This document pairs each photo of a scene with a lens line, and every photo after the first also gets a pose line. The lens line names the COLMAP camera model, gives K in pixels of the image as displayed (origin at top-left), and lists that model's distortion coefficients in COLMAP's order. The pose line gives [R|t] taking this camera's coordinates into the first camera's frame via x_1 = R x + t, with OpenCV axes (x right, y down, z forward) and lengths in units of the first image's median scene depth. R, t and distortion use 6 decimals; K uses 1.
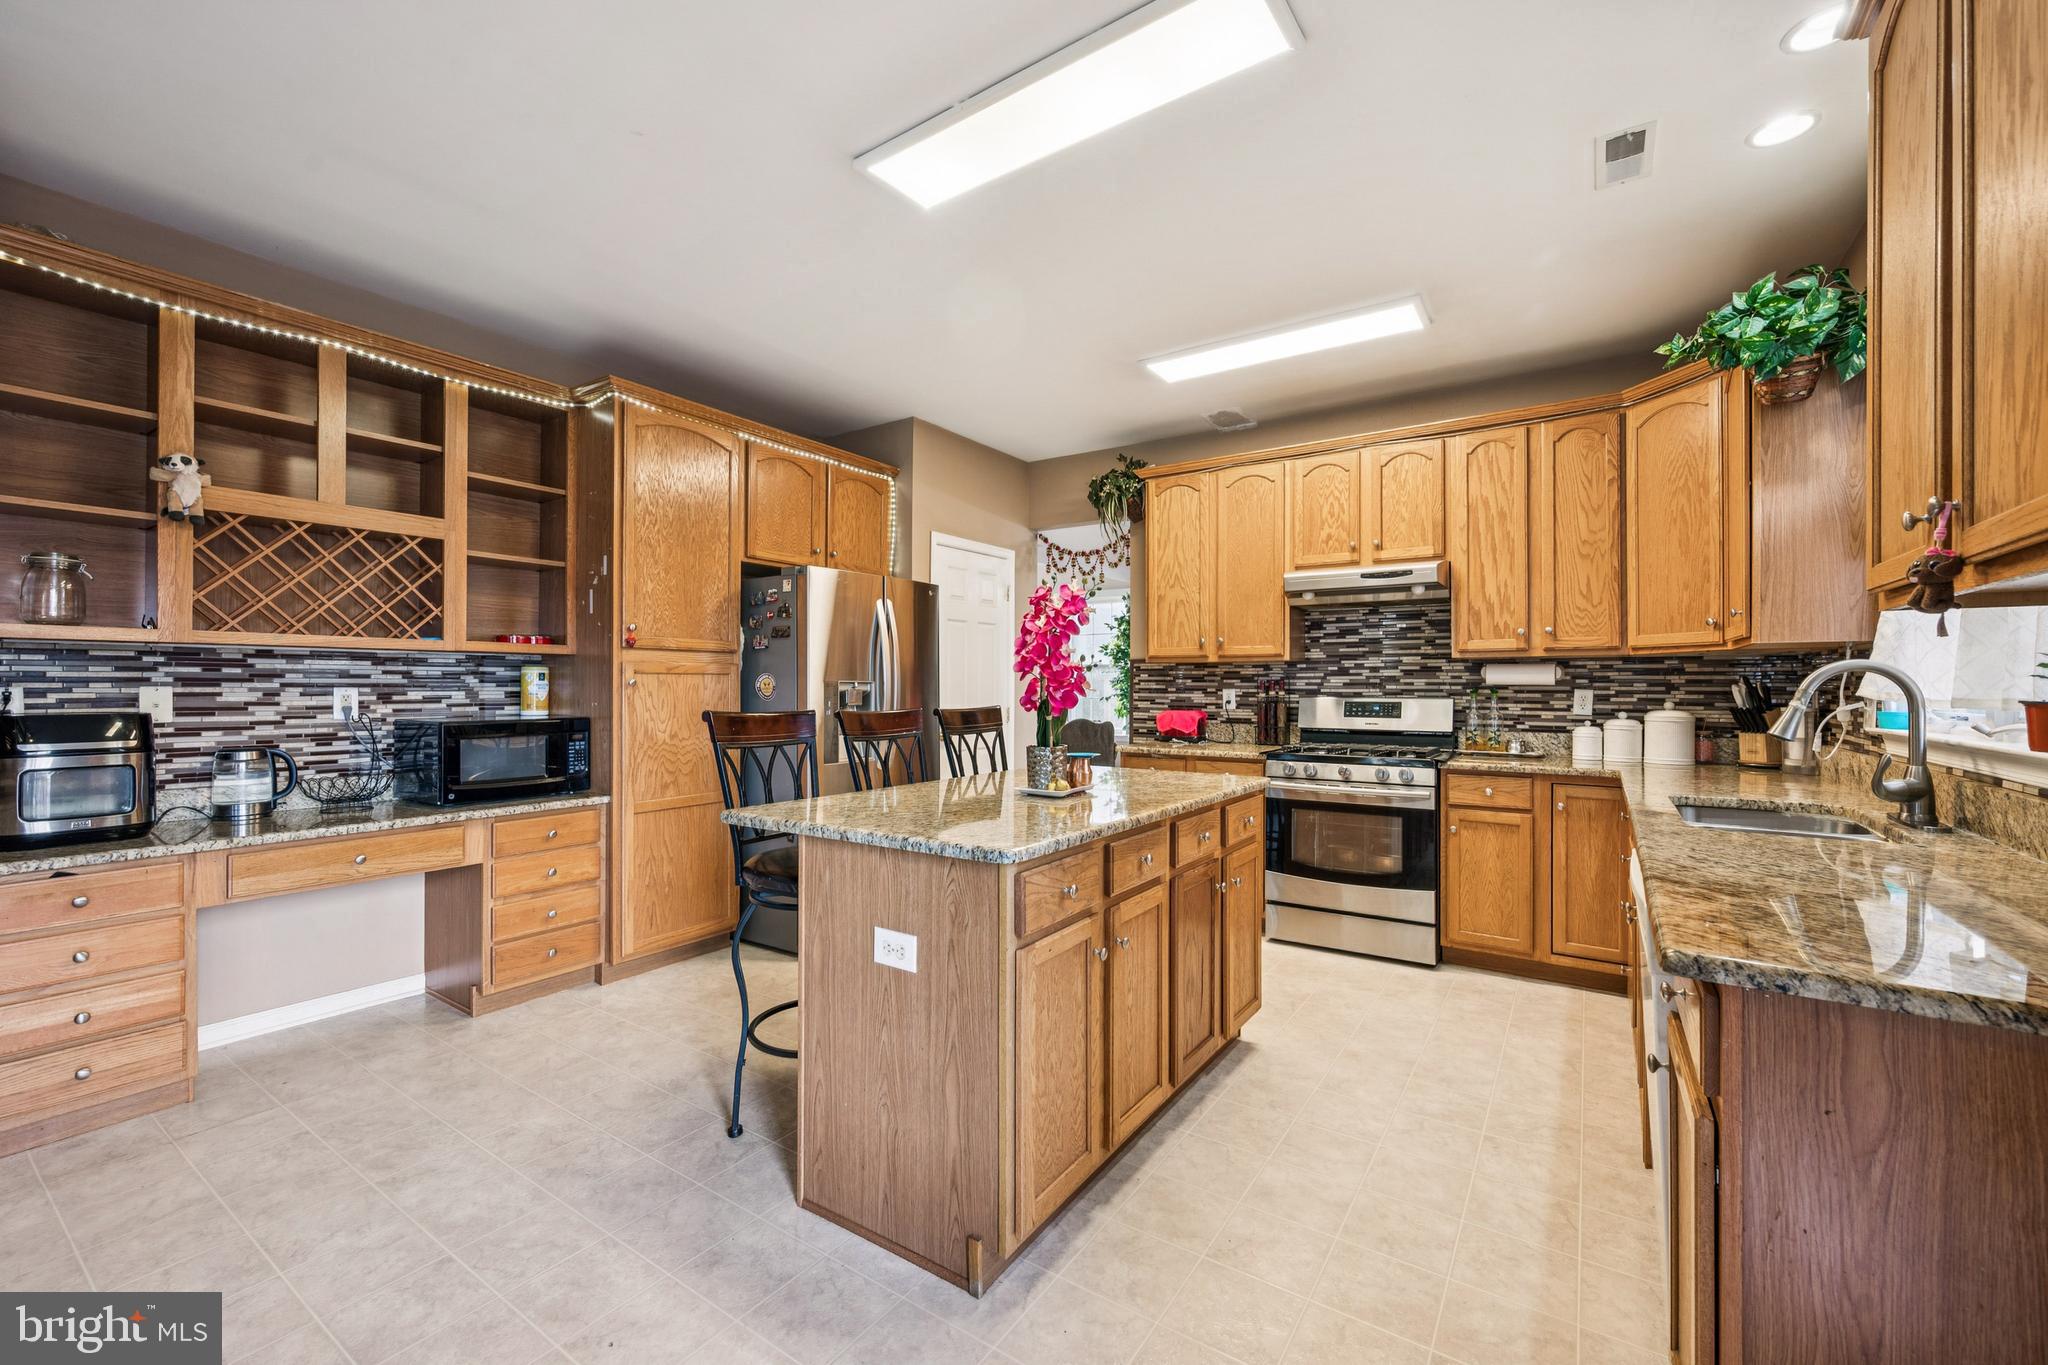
lens RADIAL K [[823.3, 0, 991.2], [0, 823.3, 684.6], [0, 0, 1]] dist [0.000970, -0.000232]
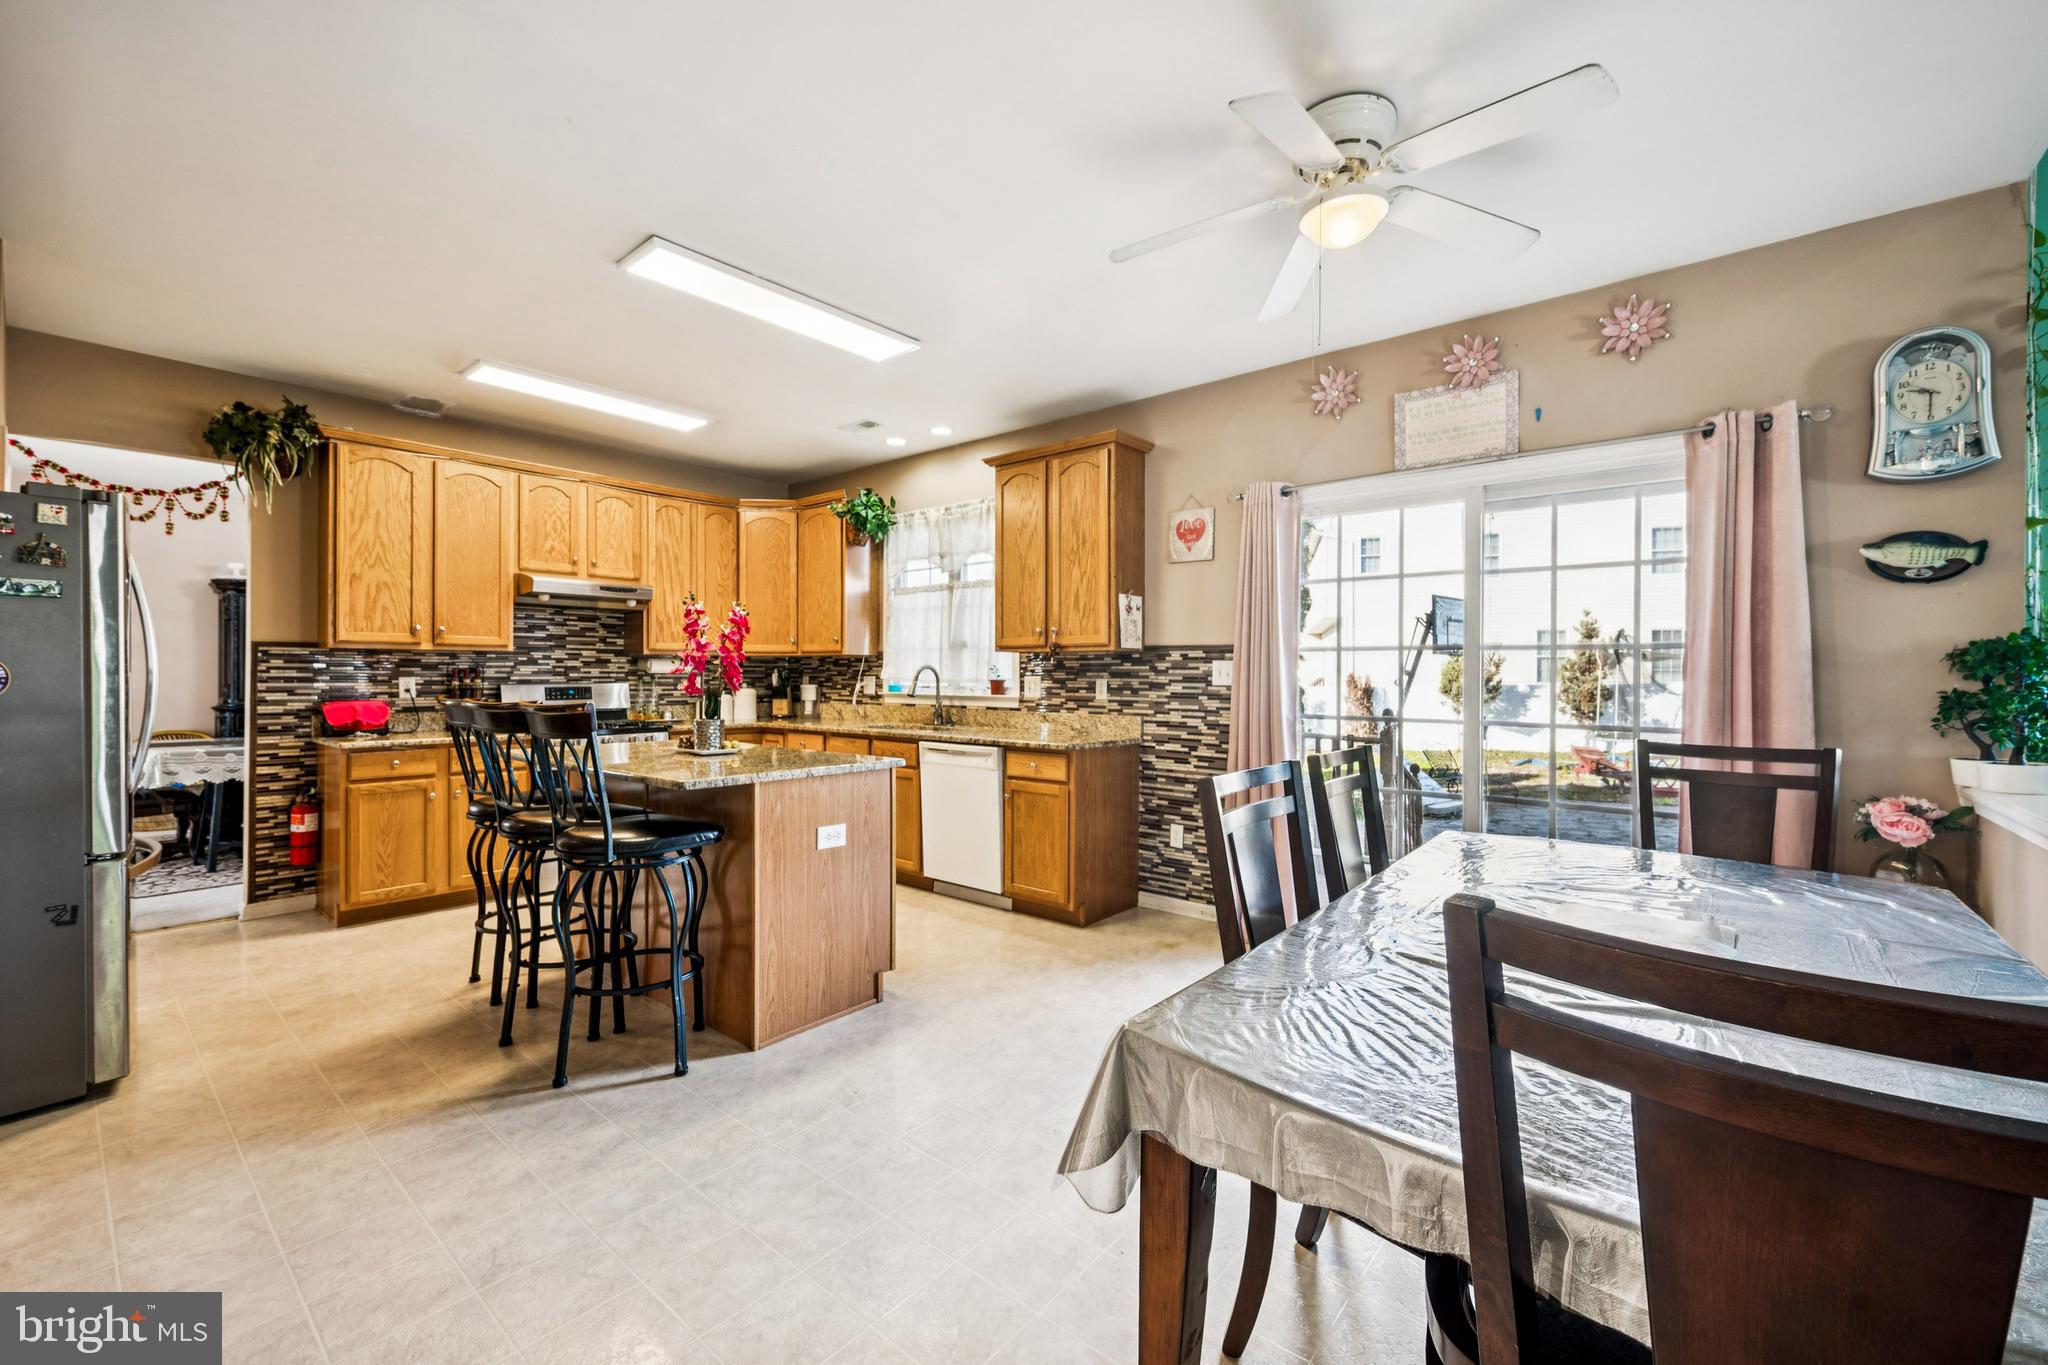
lens RADIAL K [[823.3, 0, 1079.8], [0, 823.3, 674.4], [0, 0, 1]] dist [0.000970, -0.000232]
pose [[0.051900, -0.002863, 0.998648, -0.882831], [-0.004378, 0.999986, 0.003094, -0.005661], [-0.998643, -0.004533, 0.051887, 0.211548]]
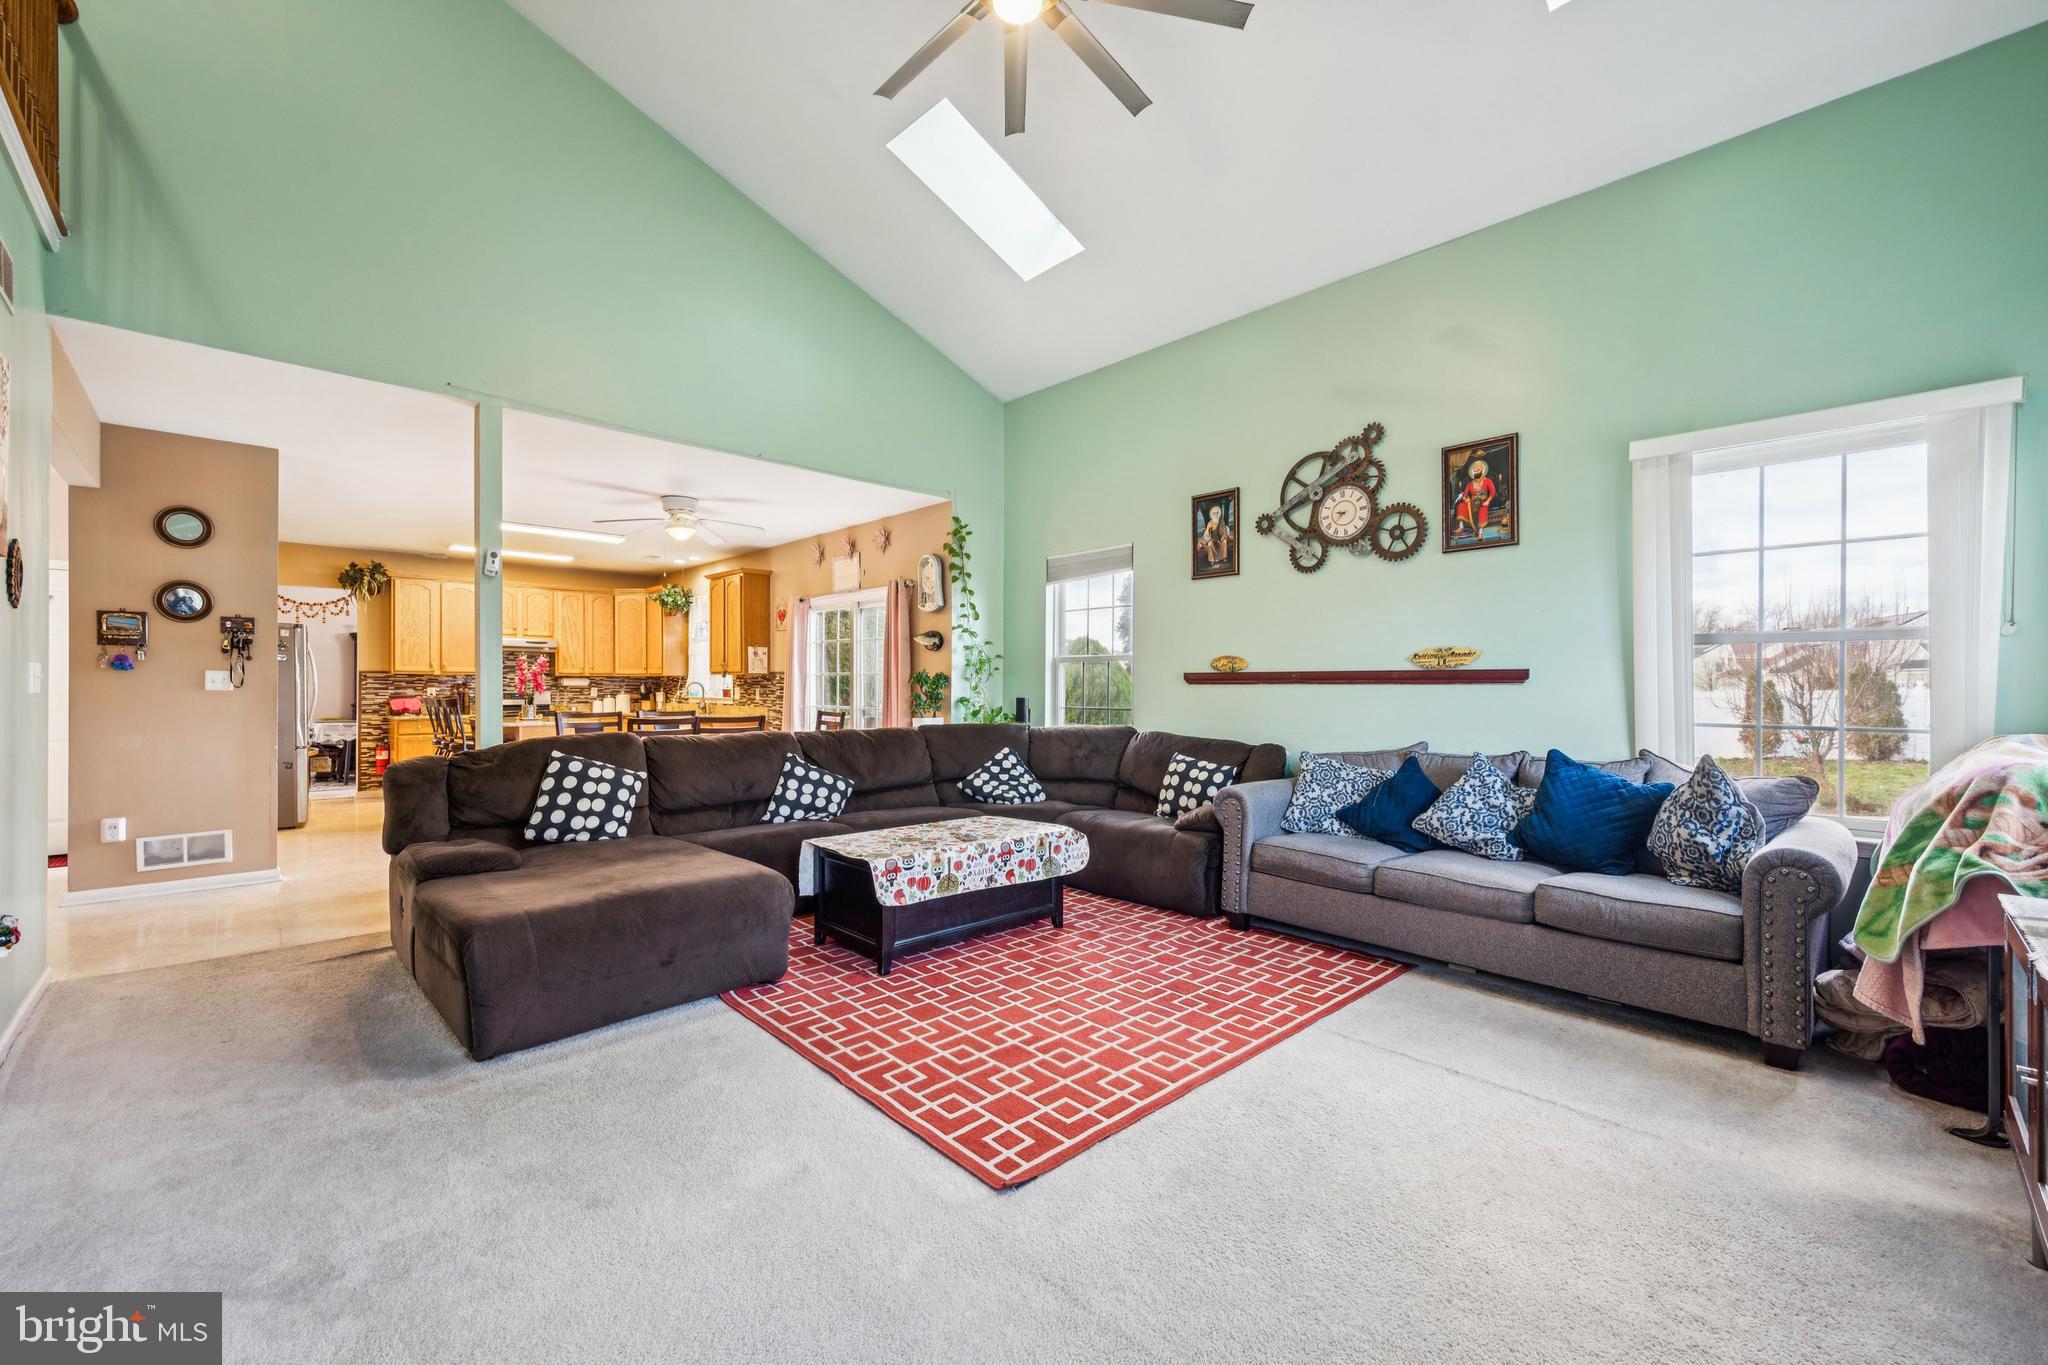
lens RADIAL K [[823.3, 0, 1082.2], [0, 823.3, 698.2], [0, 0, 1]] dist [0.000970, -0.000232]
pose [[0.148854, -0.010648, 0.988802, -1.983768], [-0.004254, 0.999926, 0.011408, 0.002343], [-0.988850, -0.005904, 0.148797, -1.170564]]
